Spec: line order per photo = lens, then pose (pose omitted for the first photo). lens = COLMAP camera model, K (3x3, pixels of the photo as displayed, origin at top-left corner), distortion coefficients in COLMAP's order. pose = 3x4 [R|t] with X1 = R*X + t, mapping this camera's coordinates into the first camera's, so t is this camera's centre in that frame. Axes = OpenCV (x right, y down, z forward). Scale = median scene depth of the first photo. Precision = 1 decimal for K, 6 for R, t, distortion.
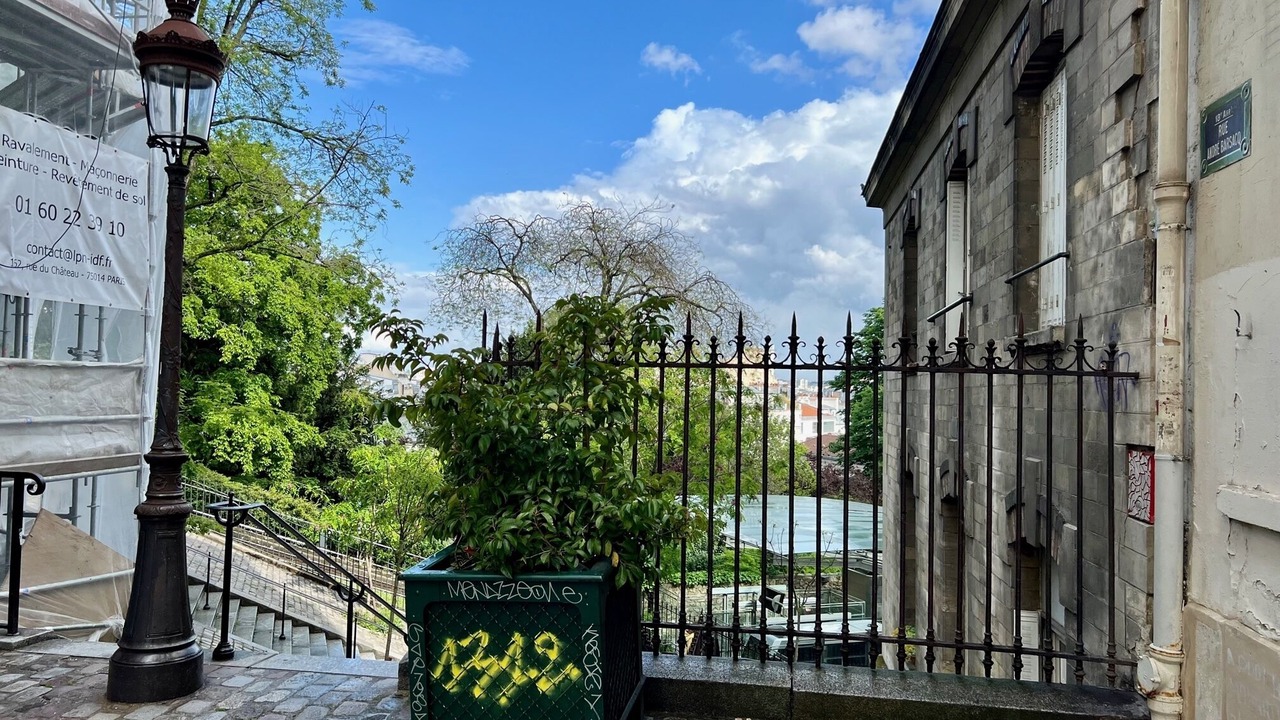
lens RADIAL K [[871.1, 0, 640.0], [0, 871.1, 360.0], [0, 0, 1]] dist [-0.001883, -0.004721]
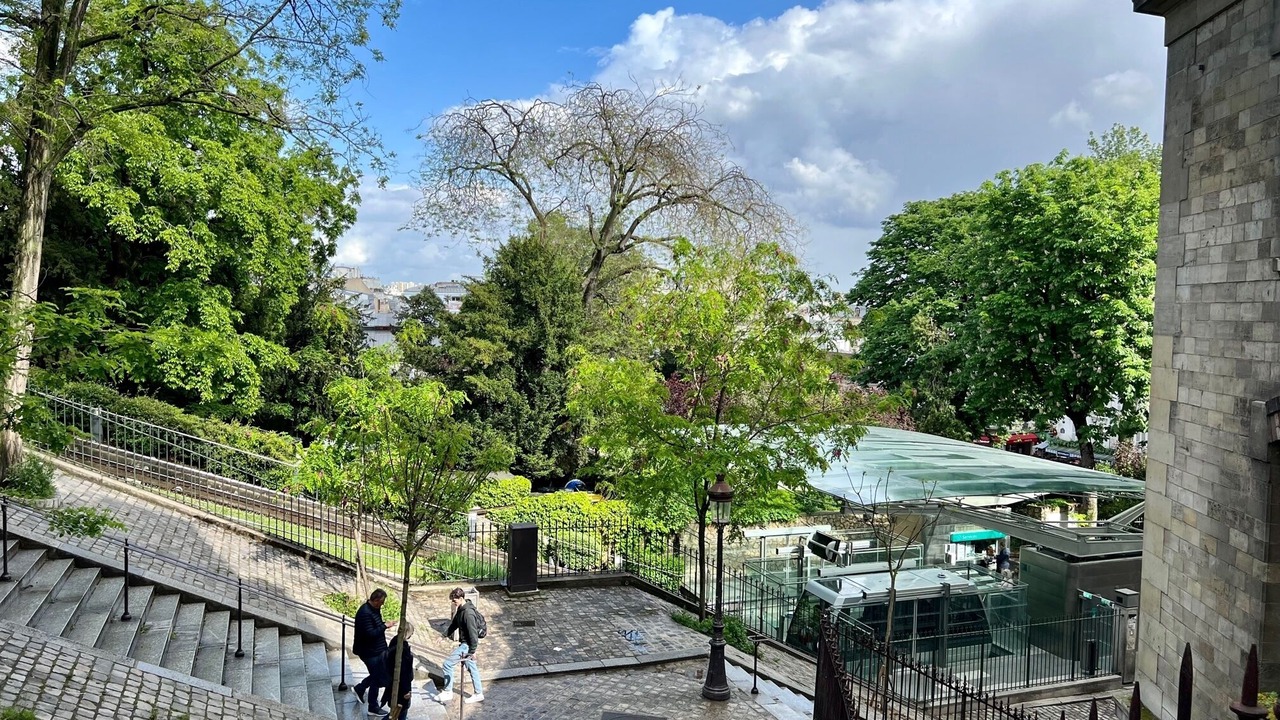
lens RADIAL K [[871.1, 0, 640.0], [0, 871.1, 360.0], [0, 0, 1]] dist [-0.001883, -0.004721]
pose [[0.999663, -0.002485, 0.025837, -0.045266], [-0.000028, 0.995303, 0.096807, 0.006277], [-0.025956, -0.096775, 0.994968, 0.135744]]
